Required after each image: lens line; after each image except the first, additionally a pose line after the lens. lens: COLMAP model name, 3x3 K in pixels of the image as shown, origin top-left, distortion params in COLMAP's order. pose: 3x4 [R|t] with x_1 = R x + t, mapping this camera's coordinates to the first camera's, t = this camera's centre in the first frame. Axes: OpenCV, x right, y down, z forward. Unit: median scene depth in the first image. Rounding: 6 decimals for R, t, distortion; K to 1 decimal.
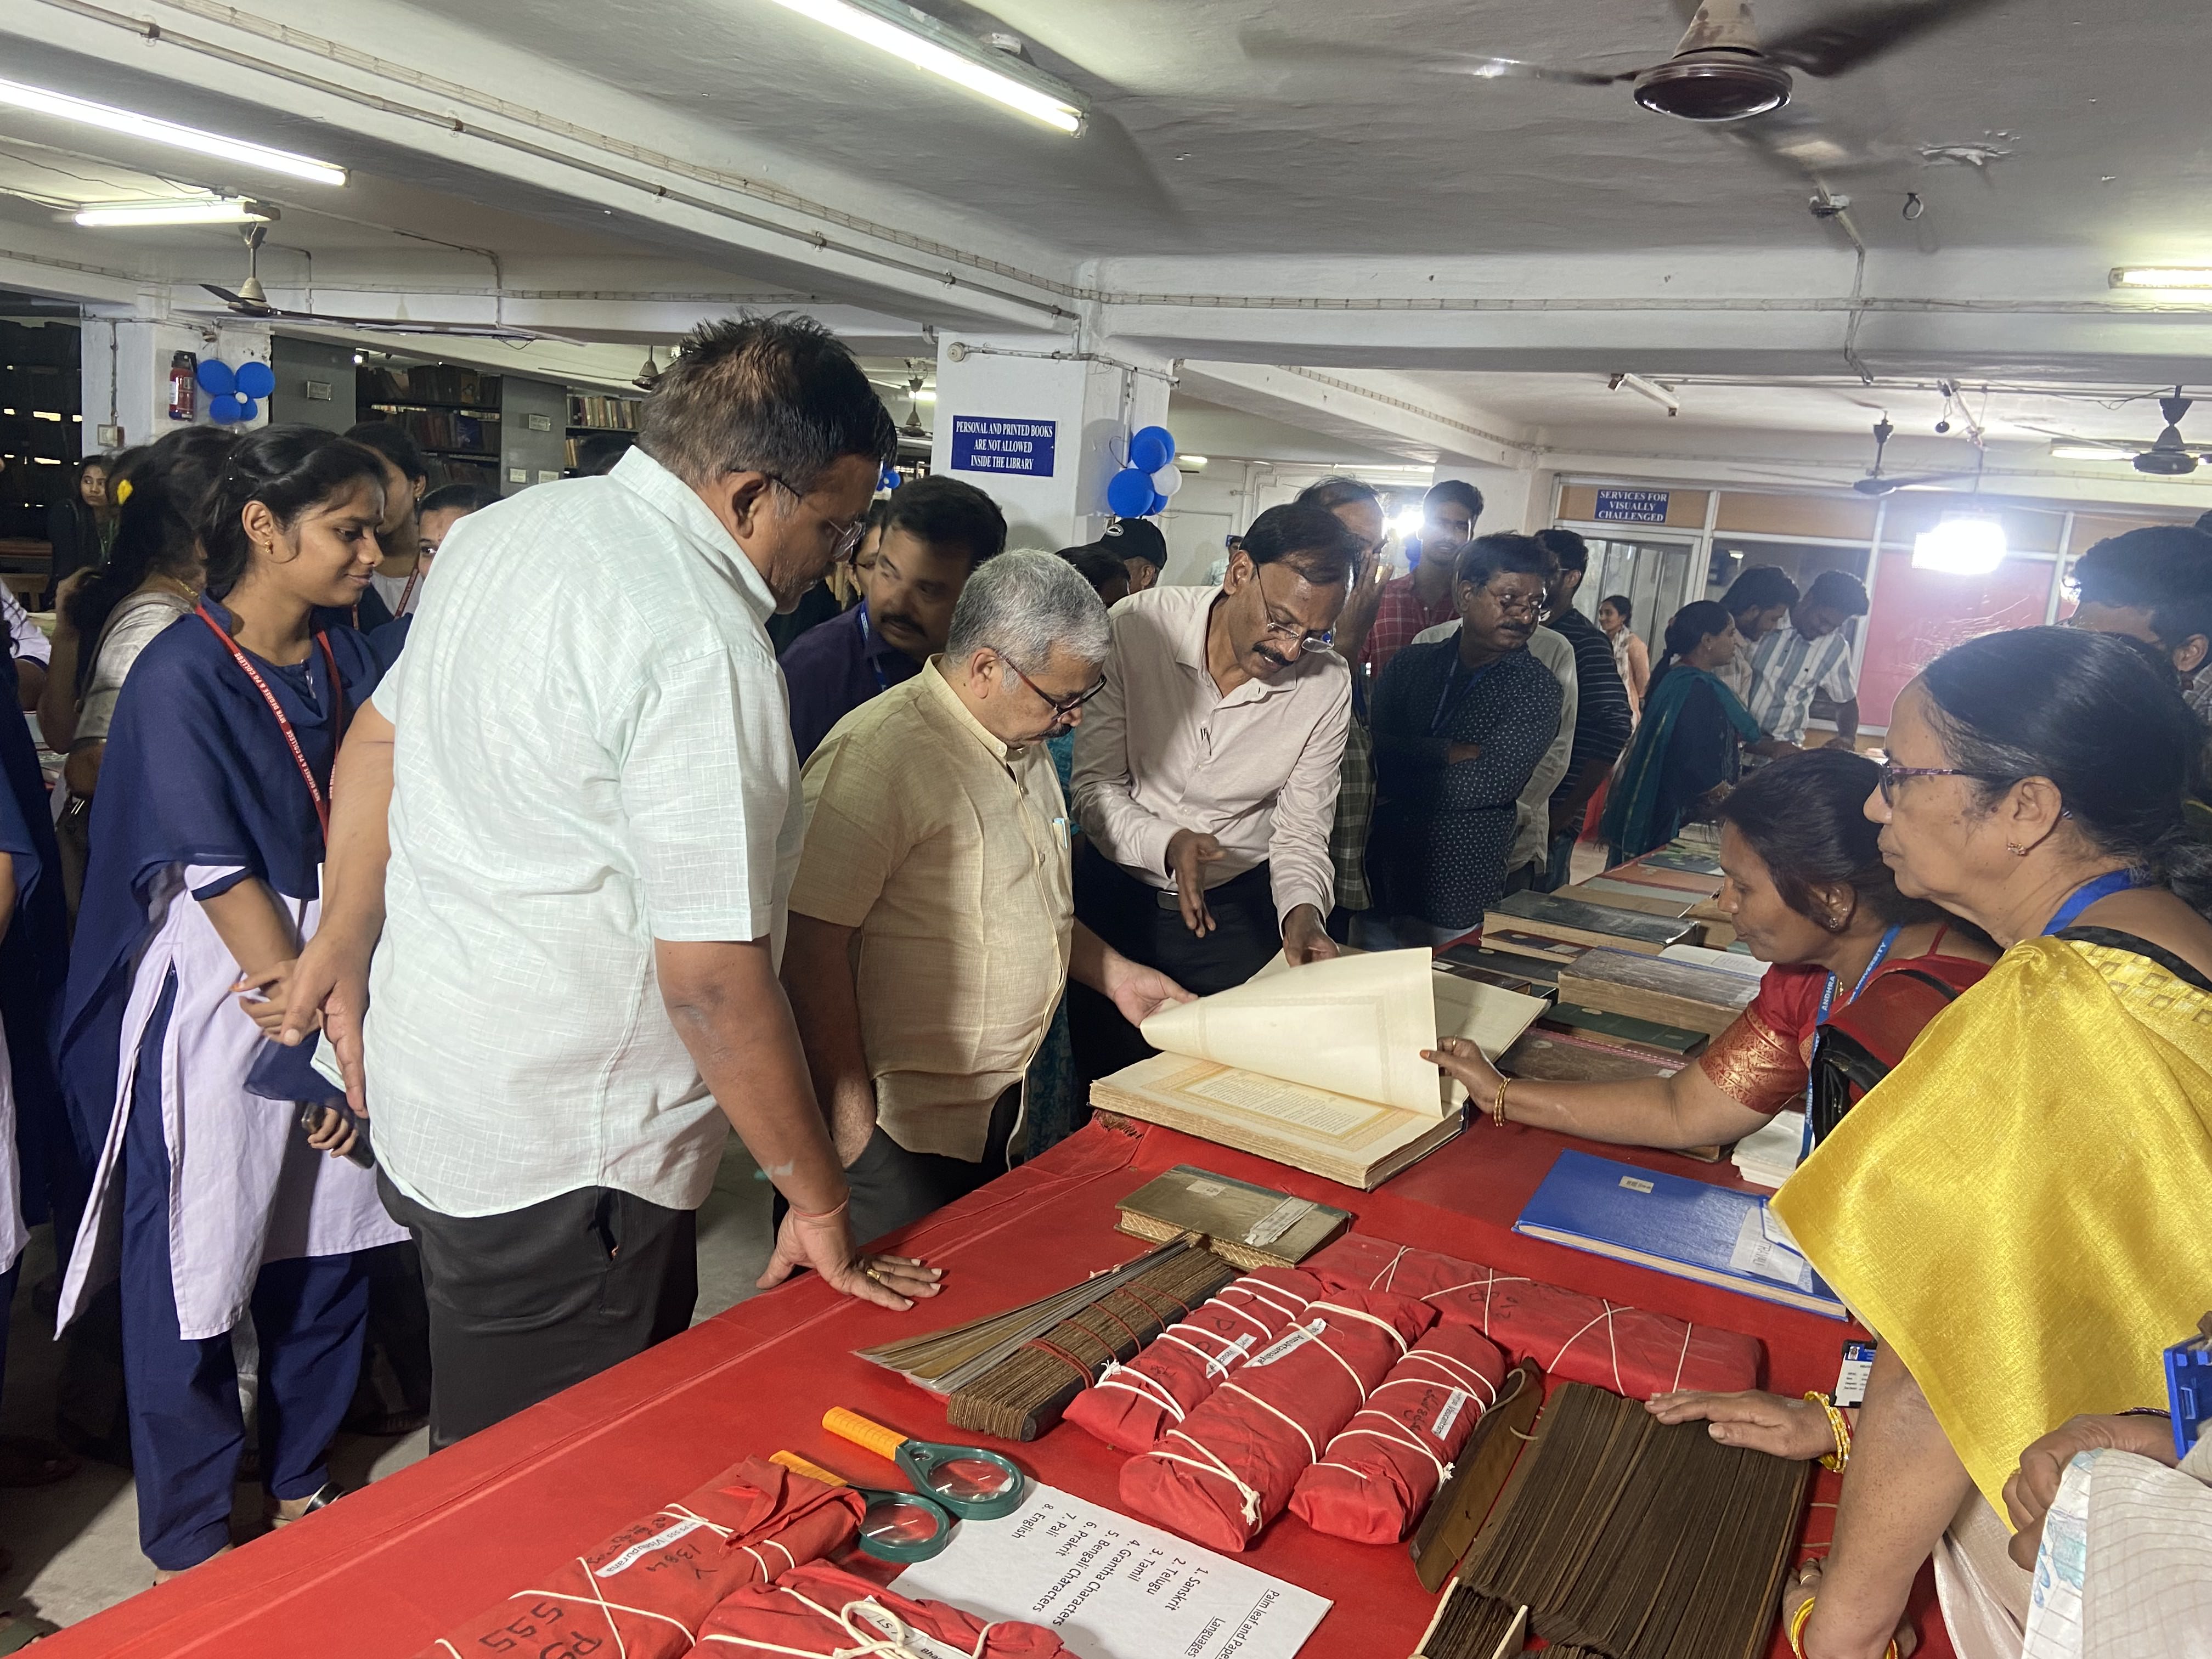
lens RADIAL K [[1635.5, 0, 1106.0], [0, 1635.5, 829.5], [0, 0, 1]] dist [0.003554, -0.051929]
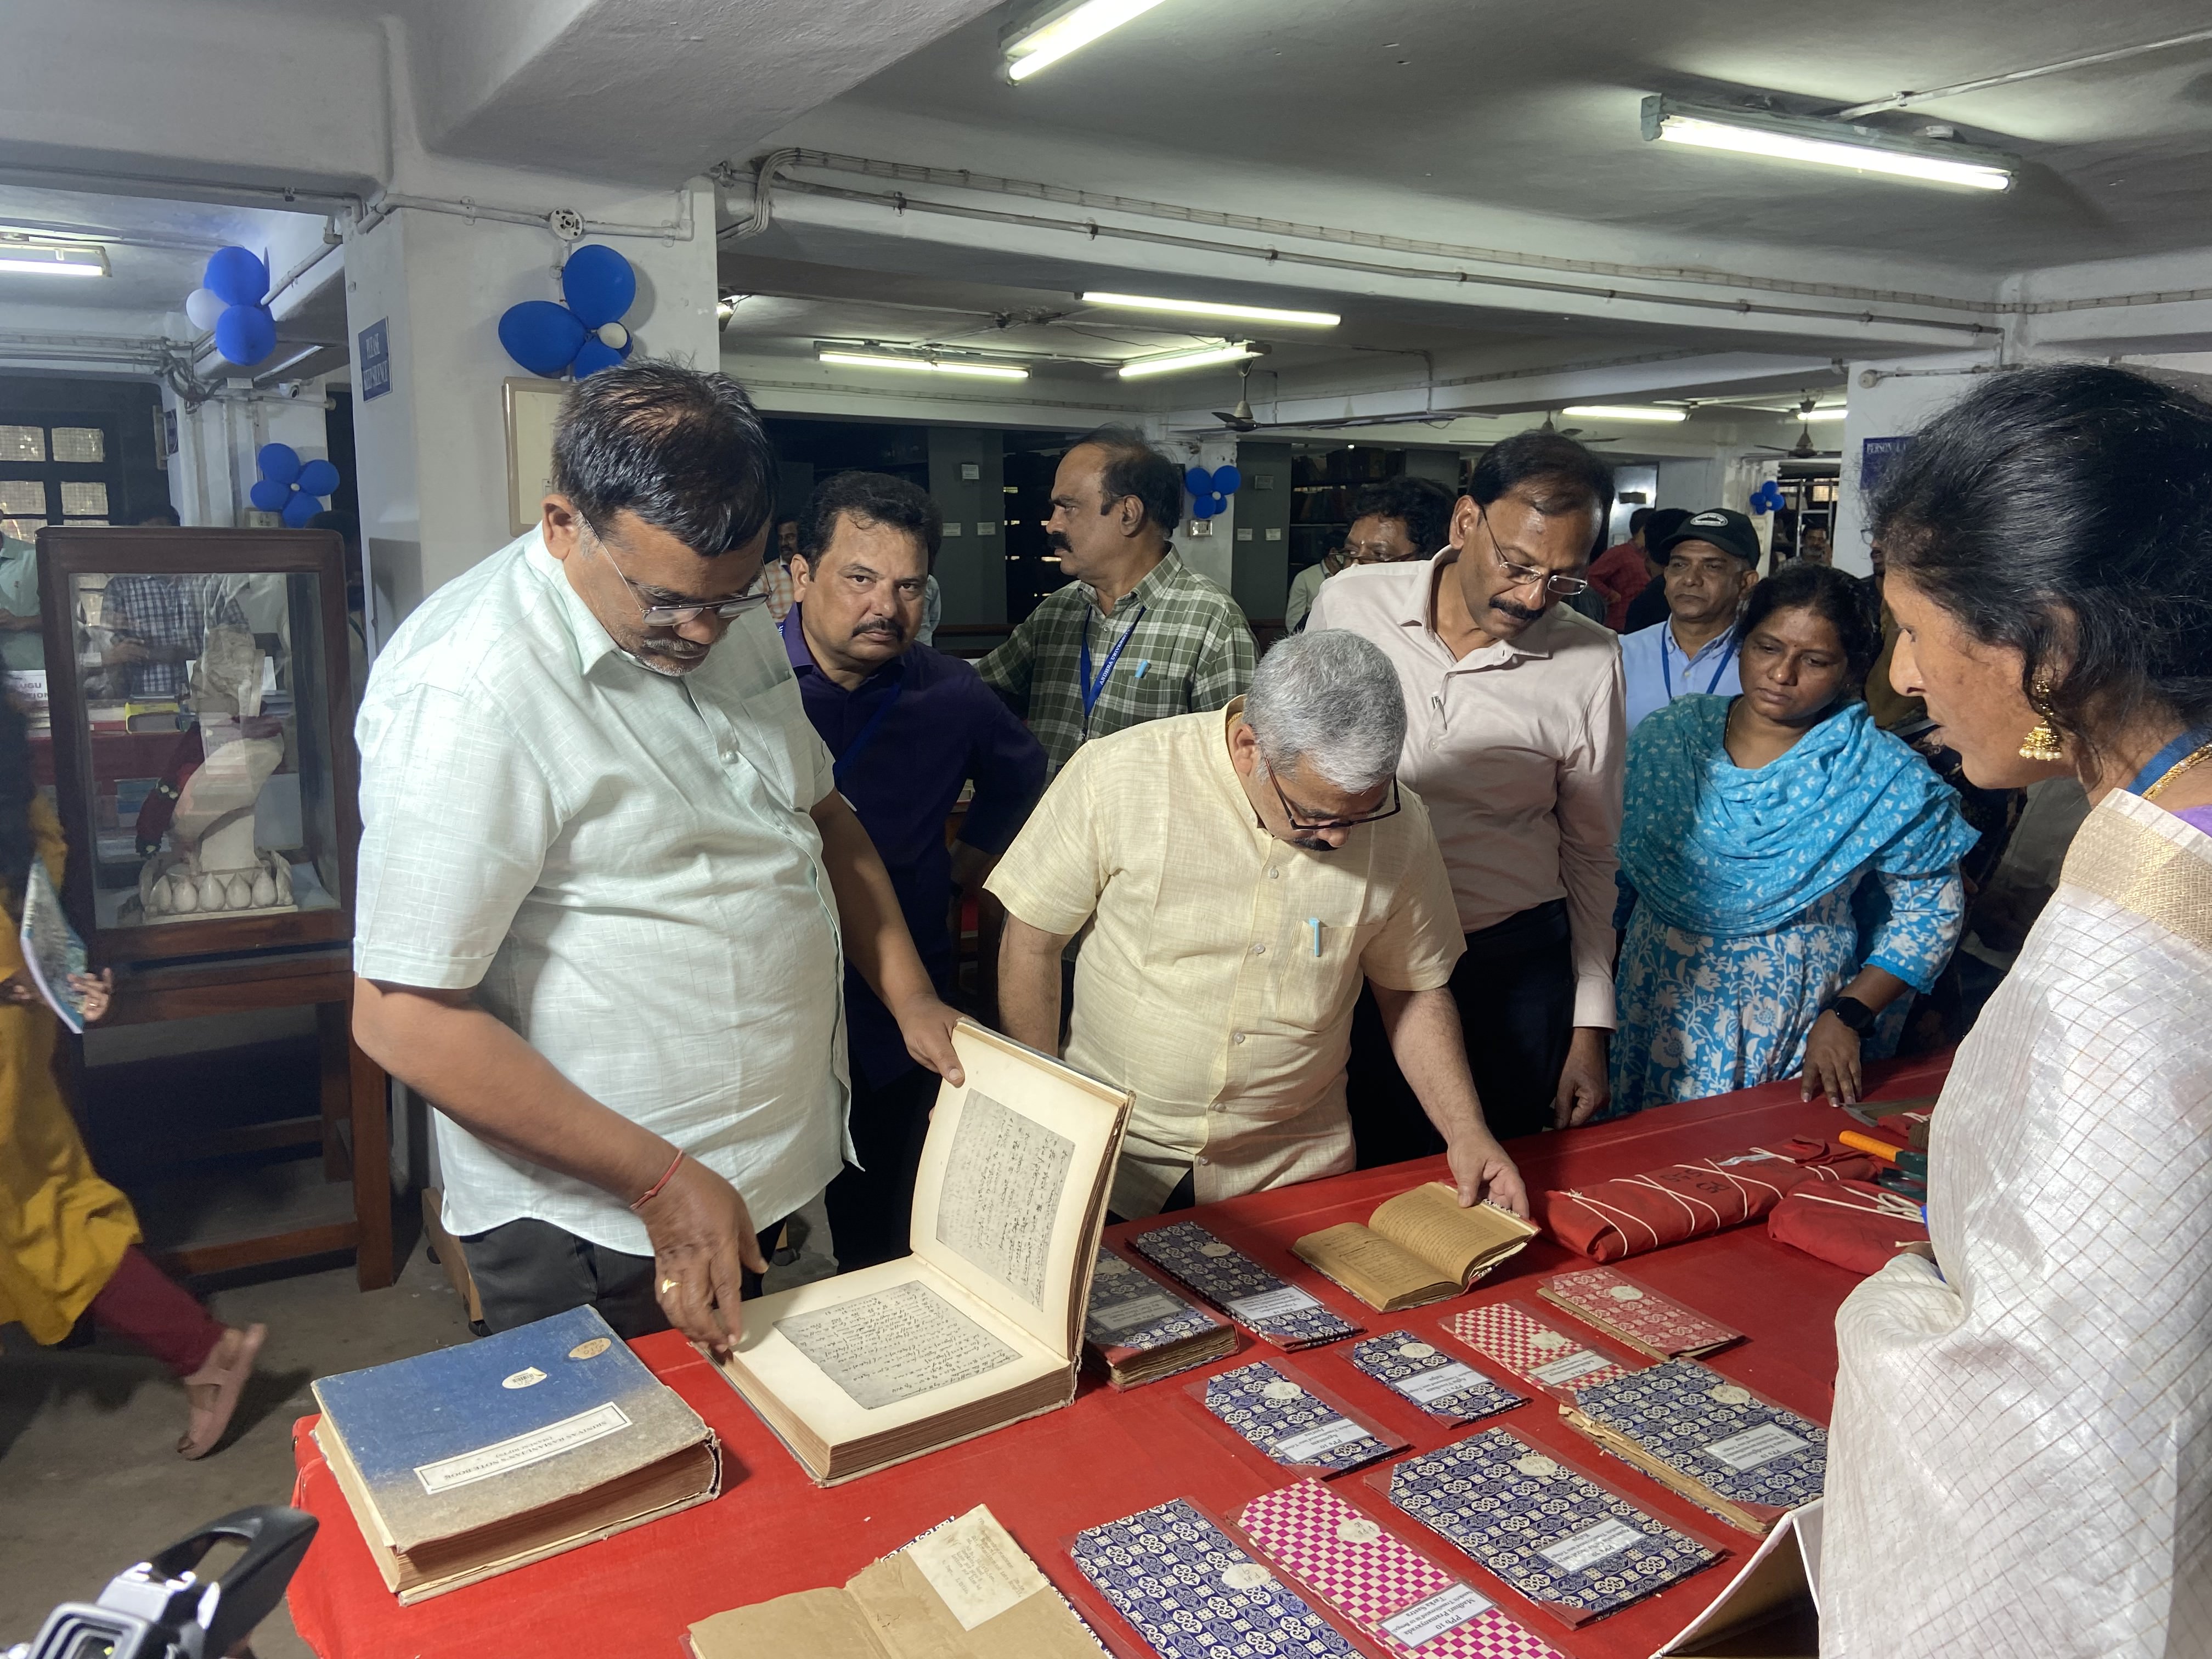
lens RADIAL K [[1594.4, 0, 1106.0], [0, 1594.4, 829.5], [0, 0, 1]] dist [0.091534, -0.105578]
pose [[0.870638, -0.007061, -0.491873, -0.006205], [-0.004275, 0.999751, -0.021918, 0.029826], [0.491905, 0.021185, 0.870391, -0.177226]]
